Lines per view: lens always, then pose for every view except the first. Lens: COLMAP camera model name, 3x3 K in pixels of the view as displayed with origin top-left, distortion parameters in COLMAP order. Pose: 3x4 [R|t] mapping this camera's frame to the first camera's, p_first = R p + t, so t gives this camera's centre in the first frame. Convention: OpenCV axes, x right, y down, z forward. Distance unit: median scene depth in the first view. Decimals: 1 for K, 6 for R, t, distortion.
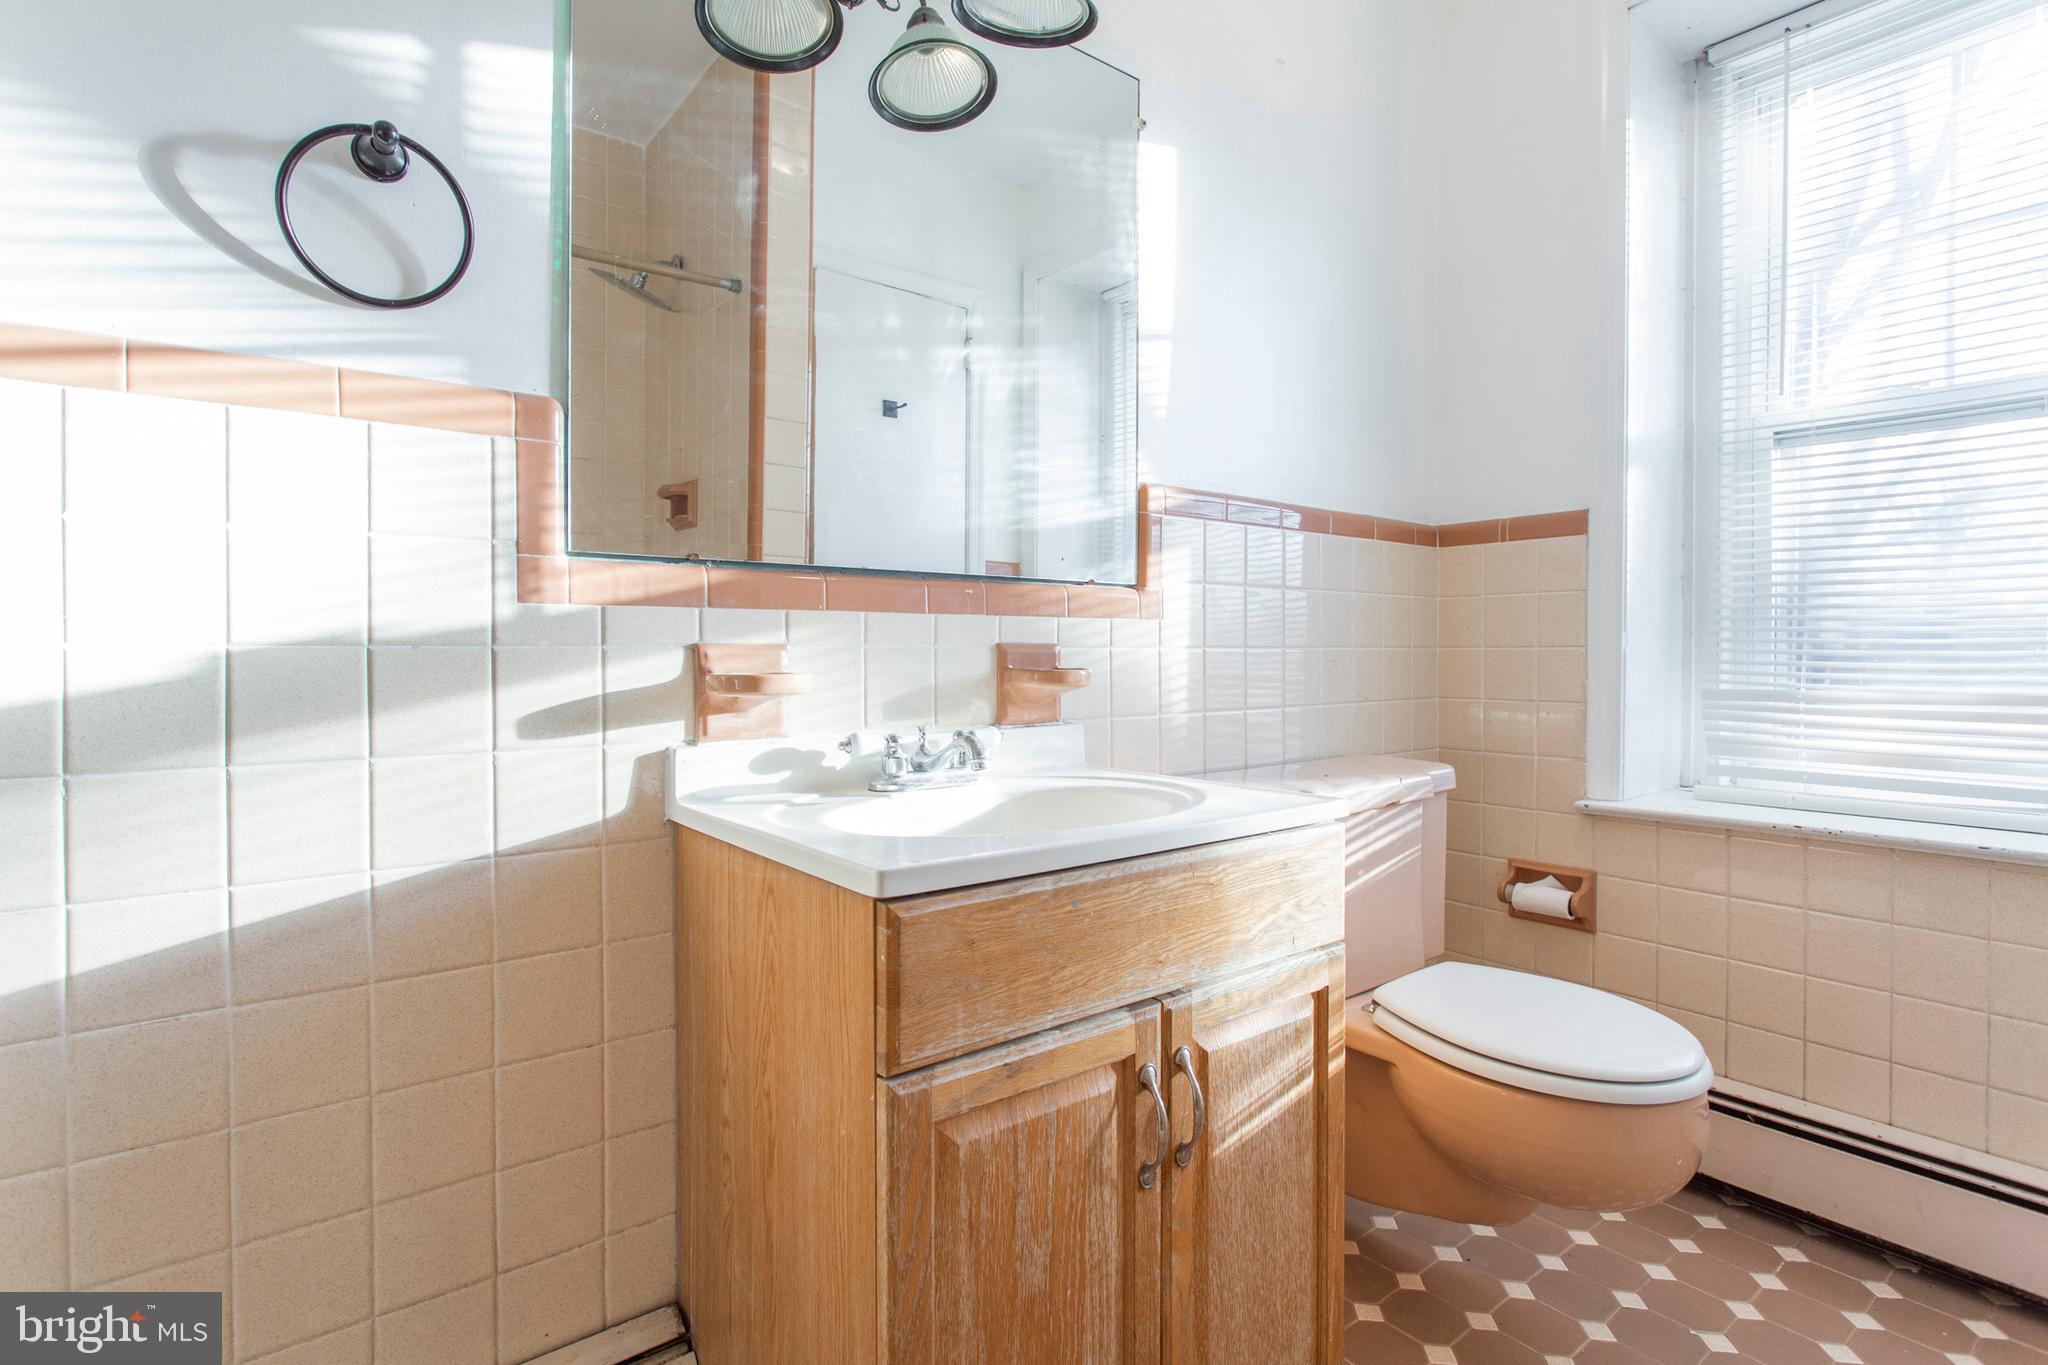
lens RADIAL K [[1005.7, 0, 1012.3], [0, 1005.7, 662.9], [0, 0, 1]] dist [-0.001150, 0.000783]
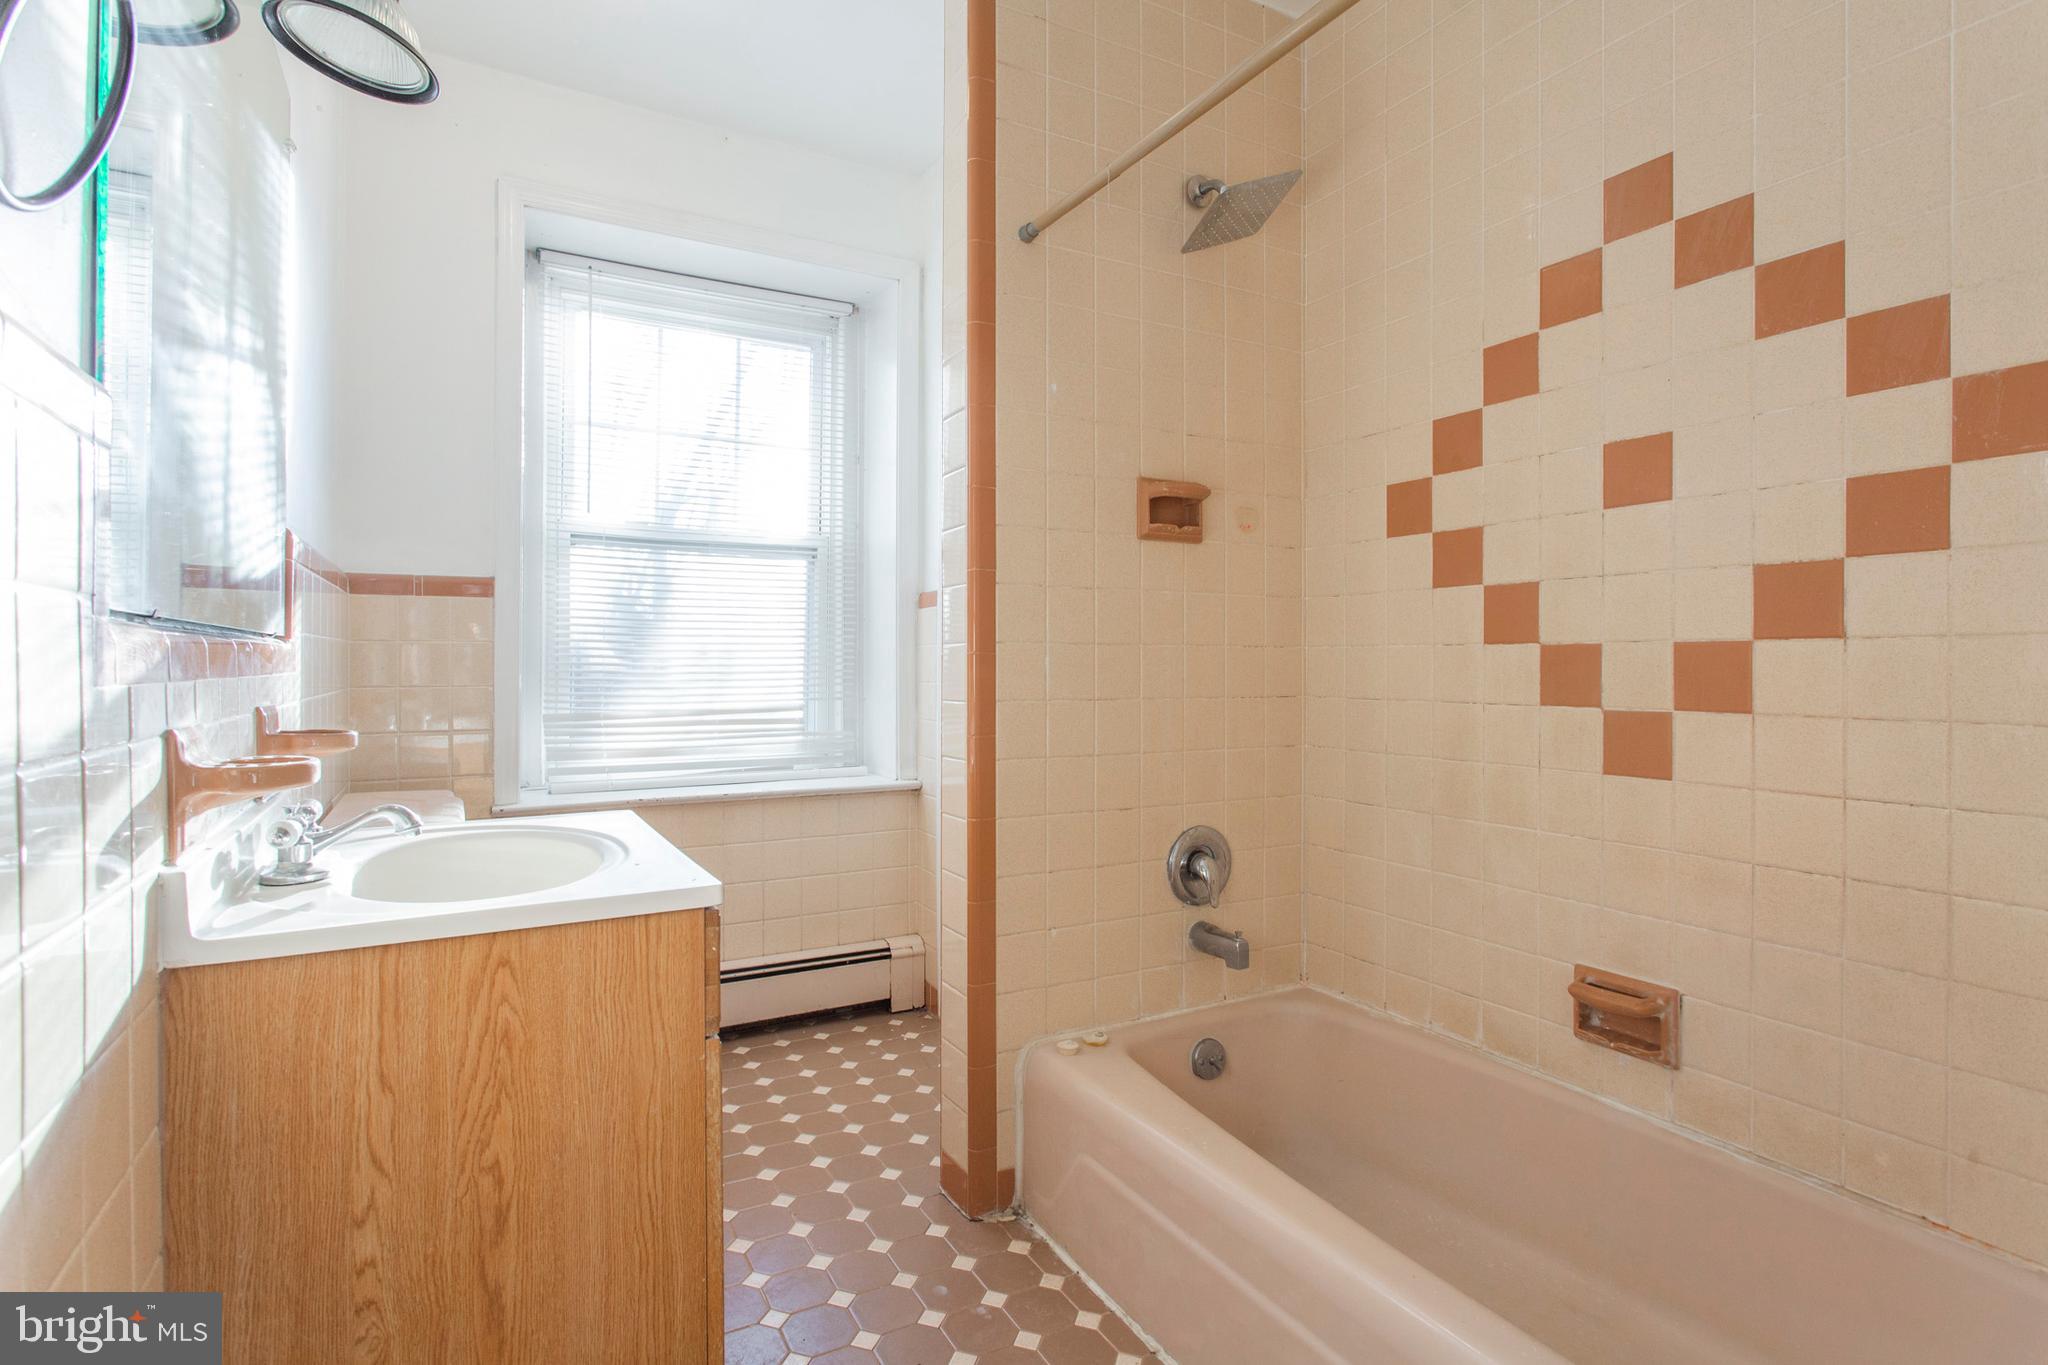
lens RADIAL K [[1005.7, 0, 1012.3], [0, 1005.7, 662.9], [0, 0, 1]] dist [-0.001150, 0.000783]
pose [[0.158174, -0.003228, 0.987406, -0.603503], [0.013653, 0.999906, 0.001082, -0.038947], [-0.987317, 0.013310, 0.158204, 0.162692]]
